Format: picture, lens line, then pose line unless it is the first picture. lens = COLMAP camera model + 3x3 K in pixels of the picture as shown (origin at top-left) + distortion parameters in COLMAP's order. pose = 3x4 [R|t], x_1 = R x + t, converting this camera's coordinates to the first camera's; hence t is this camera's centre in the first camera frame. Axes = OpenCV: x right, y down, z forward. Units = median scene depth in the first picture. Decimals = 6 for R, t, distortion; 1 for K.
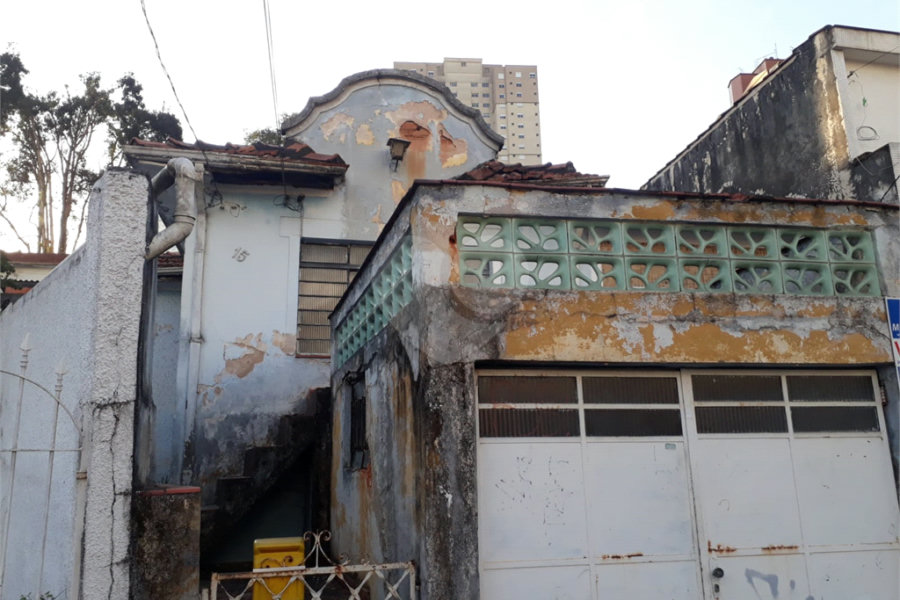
lens RADIAL K [[722.6, 0, 451.7], [0, 722.6, 303.4], [0, 0, 1]] dist [0.065245, -0.100475]
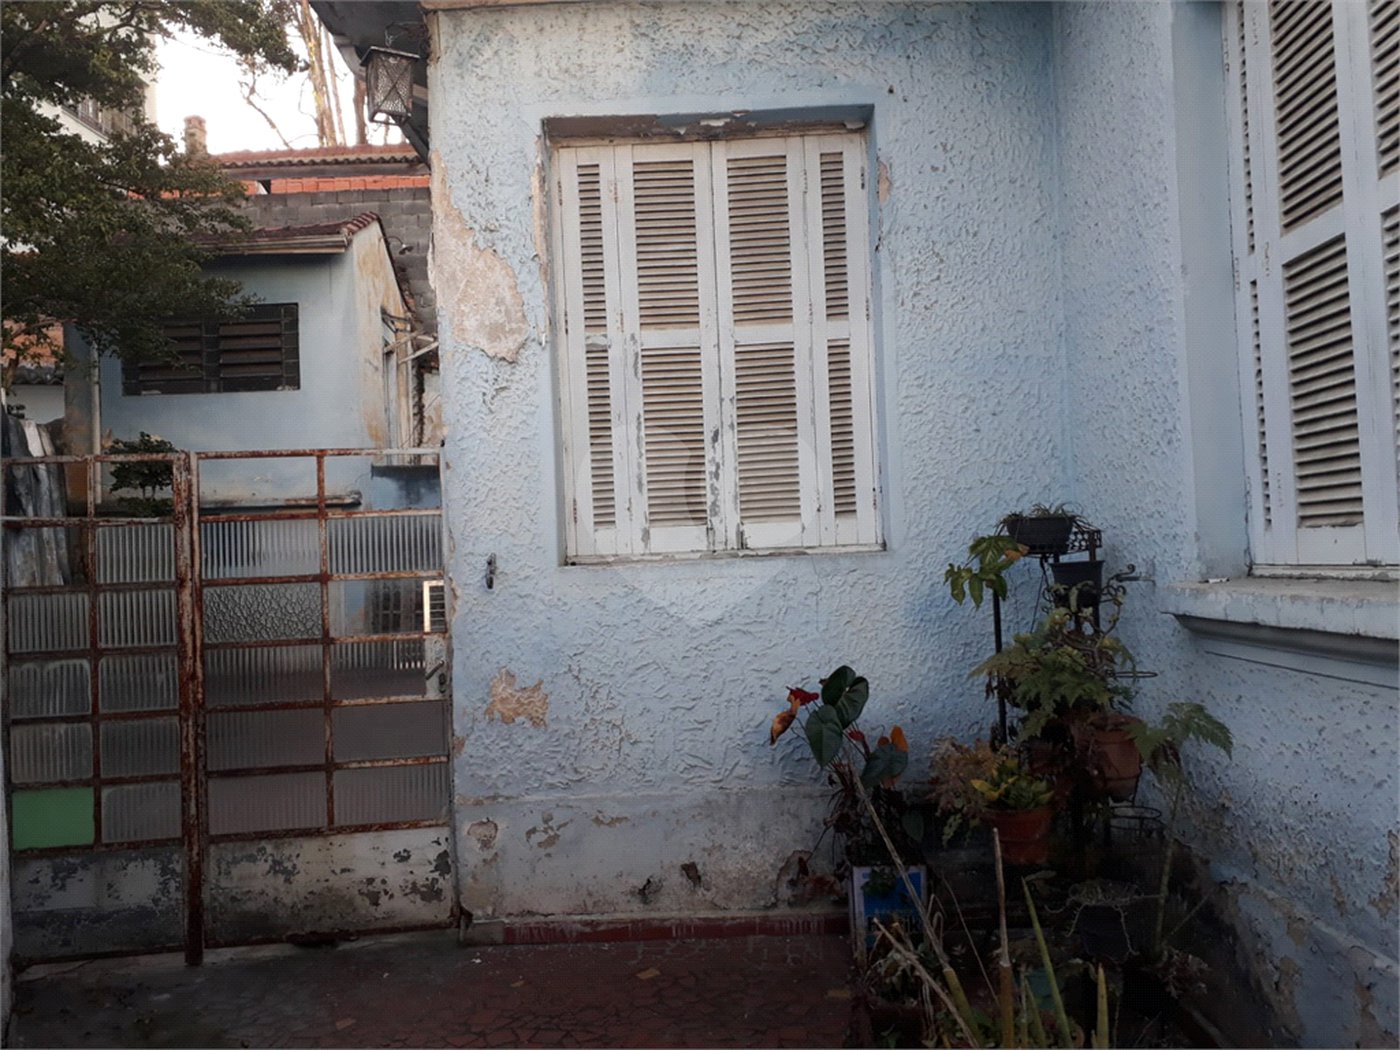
lens RADIAL K [[1121.4, 0, 700.0], [0, 1121.4, 525.0], [0, 0, 1]] dist [0.075650, -0.129494]
pose [[0.977869, -0.022020, -0.208058, -0.847622], [0.065327, 0.976862, 0.203648, 0.226740], [0.198760, -0.212733, 0.956681, 1.355472]]
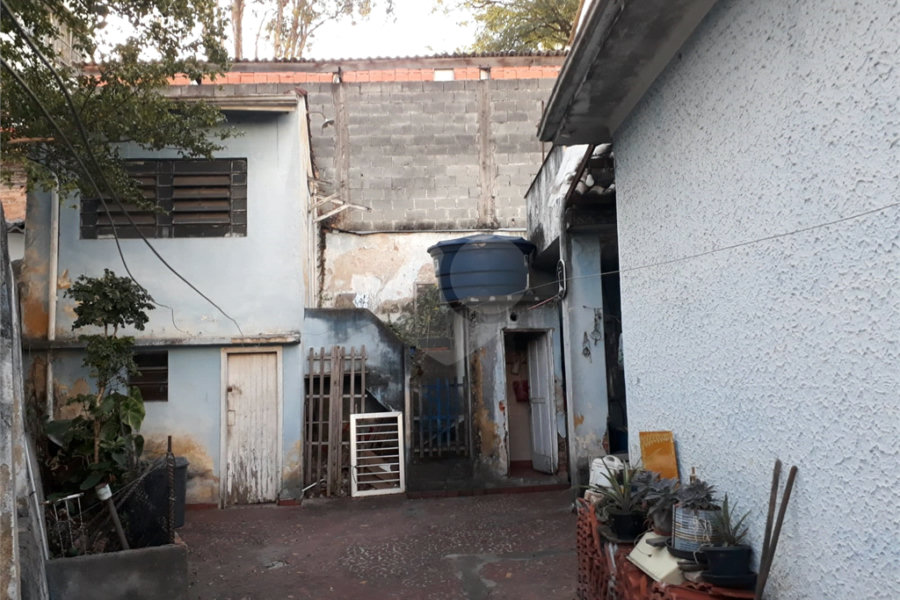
lens RADIAL K [[722.6, 0, 451.7], [0, 722.6, 303.4], [0, 0, 1]] dist [0.065245, -0.100475]
pose [[0.985624, -0.023852, -0.167264, -1.317973], [0.047158, 0.989478, 0.136781, 0.306301], [0.162241, -0.142703, 0.976378, 1.850282]]
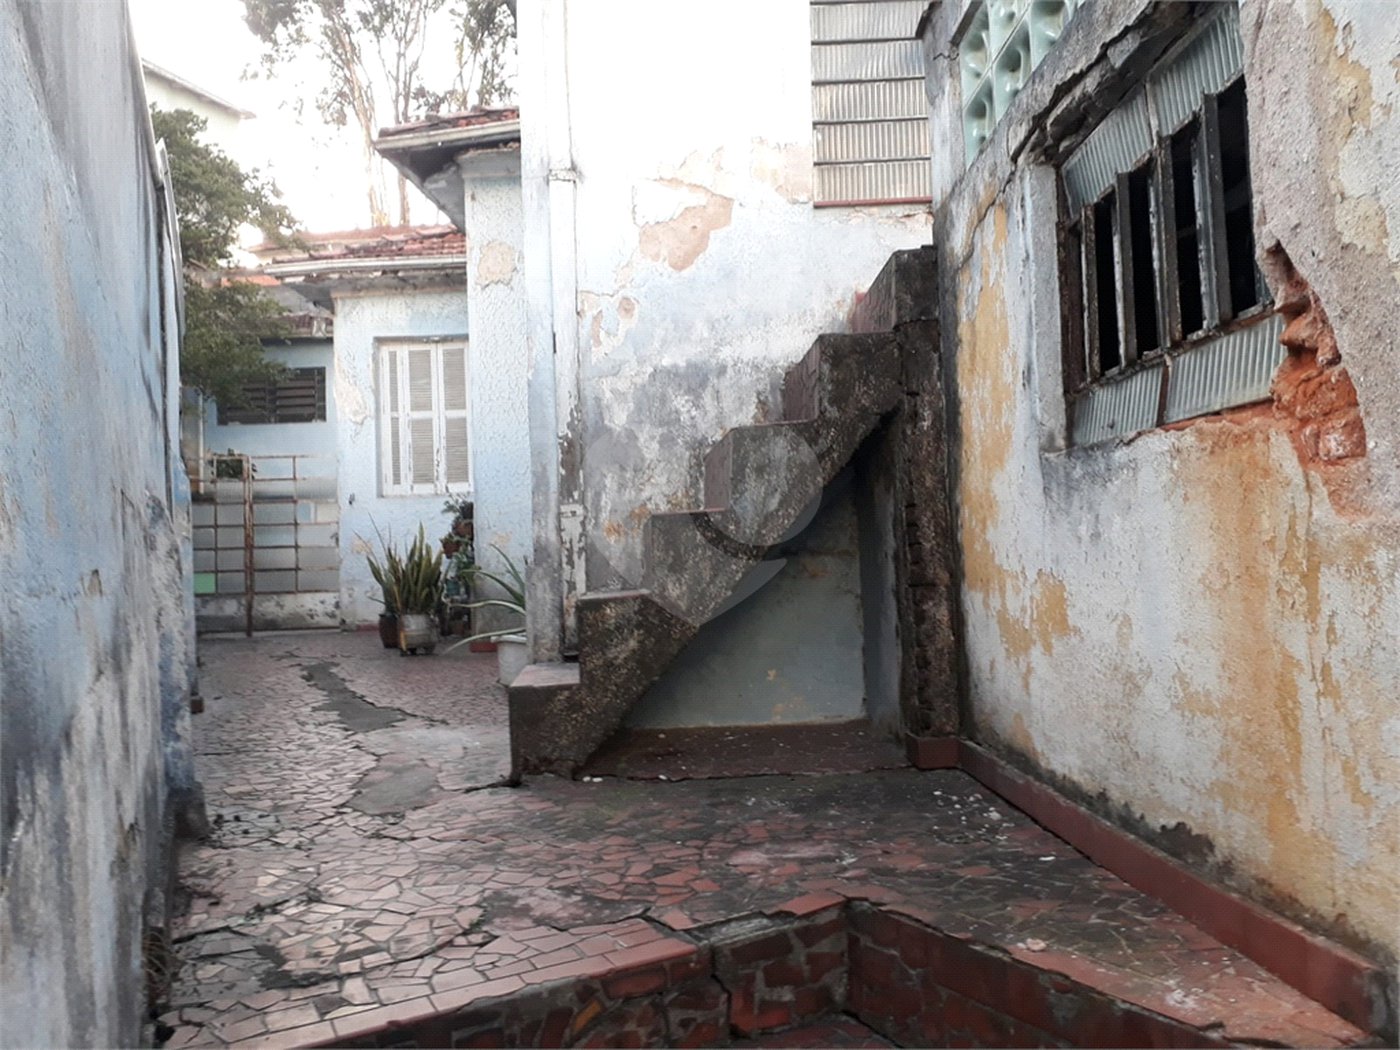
lens RADIAL K [[1133.1, 0, 719.1], [0, 1133.1, 533.1], [0, 0, 1]] dist [0.066741, -0.213475]
pose [[0.967297, -0.019743, -0.252876, -0.121691], [0.070471, 0.978633, 0.193159, 0.125023], [0.243660, -0.204663, 0.948021, 0.410266]]
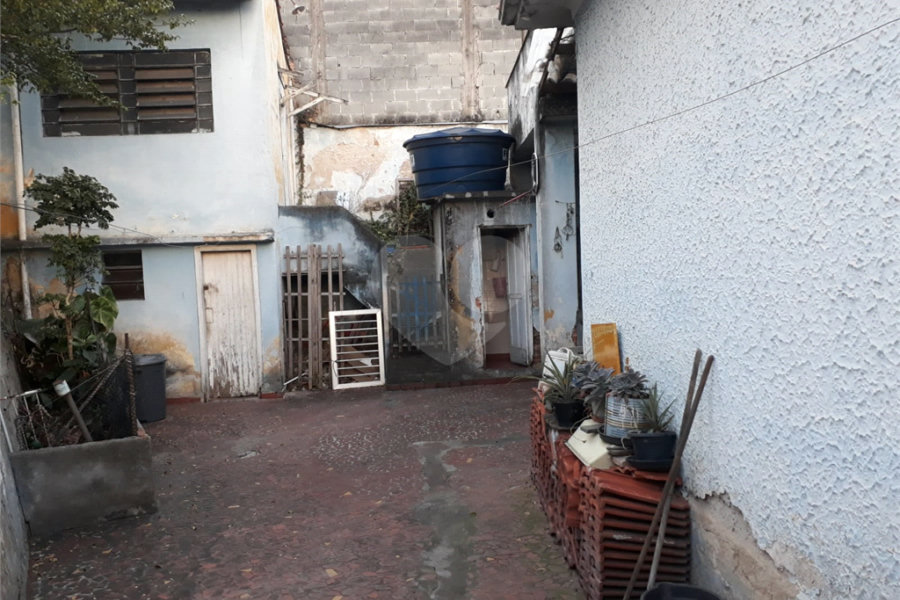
lens RADIAL K [[719.6, 0, 446.2], [0, 719.6, 301.5], [0, 0, 1]] dist [0.082332, -0.118186]
pose [[0.983659, -0.011606, -0.179667, -1.267500], [0.061164, 0.960111, 0.272849, 0.310870], [0.169334, -0.279379, 0.945131, 1.862161]]
